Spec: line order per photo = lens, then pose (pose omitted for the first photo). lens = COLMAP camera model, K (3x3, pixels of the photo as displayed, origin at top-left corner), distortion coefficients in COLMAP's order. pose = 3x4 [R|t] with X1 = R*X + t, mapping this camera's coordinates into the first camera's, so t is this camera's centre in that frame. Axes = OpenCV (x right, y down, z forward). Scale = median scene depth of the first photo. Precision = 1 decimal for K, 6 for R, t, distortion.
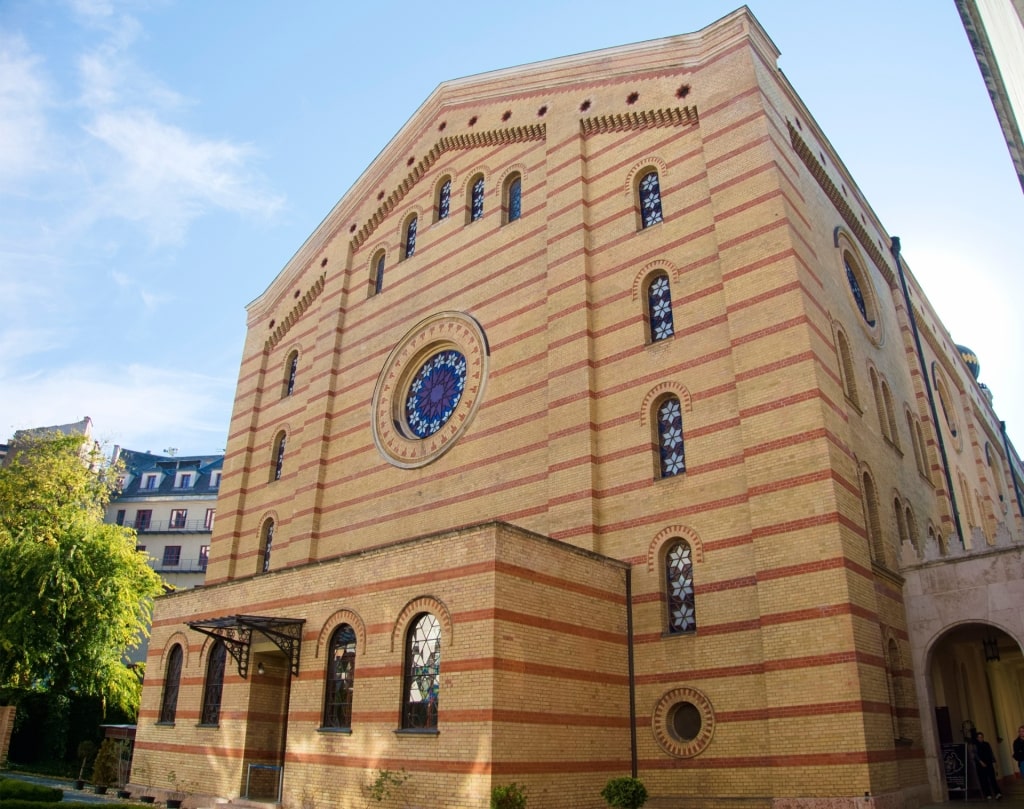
lens RADIAL K [[791.3, 0, 519.3], [0, 791.3, 406.1], [0, 0, 1]] dist [-0.187336, 0.018415]
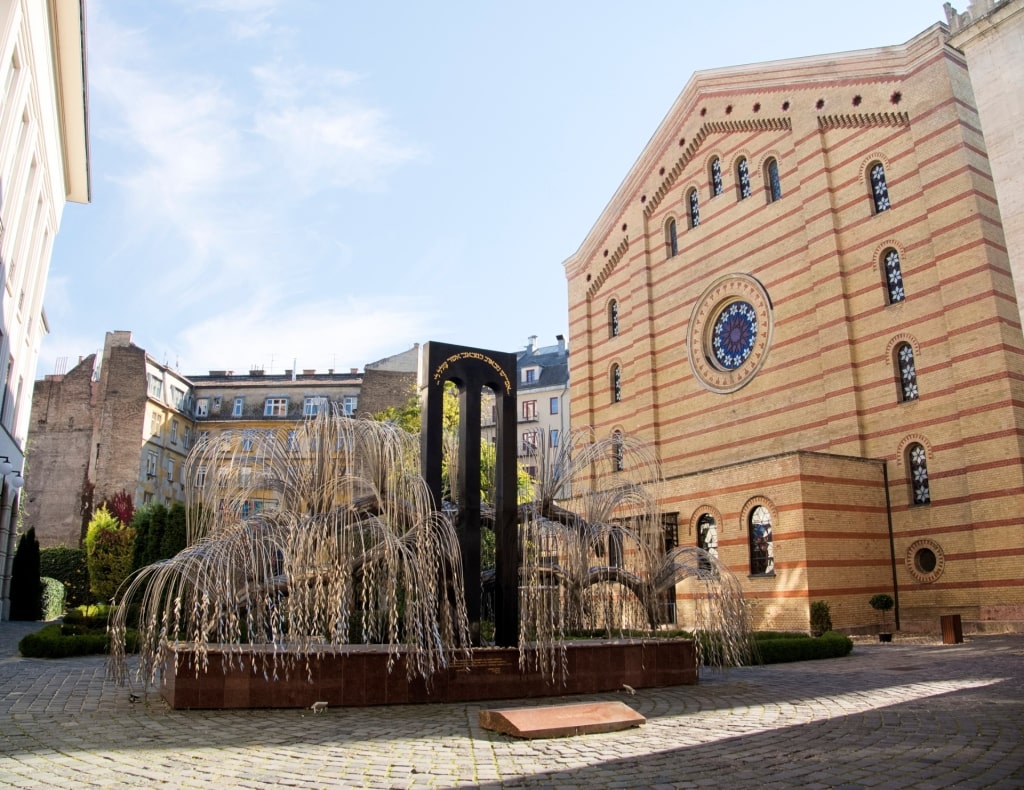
lens RADIAL K [[816.8, 0, 503.7], [0, 816.8, 394.0], [0, 0, 1]] dist [-0.188482, 0.071745]
pose [[0.933660, -0.102548, -0.343167, -0.014437], [0.163992, 0.974200, 0.155055, -0.240852], [0.318413, -0.201045, 0.926388, -0.532529]]
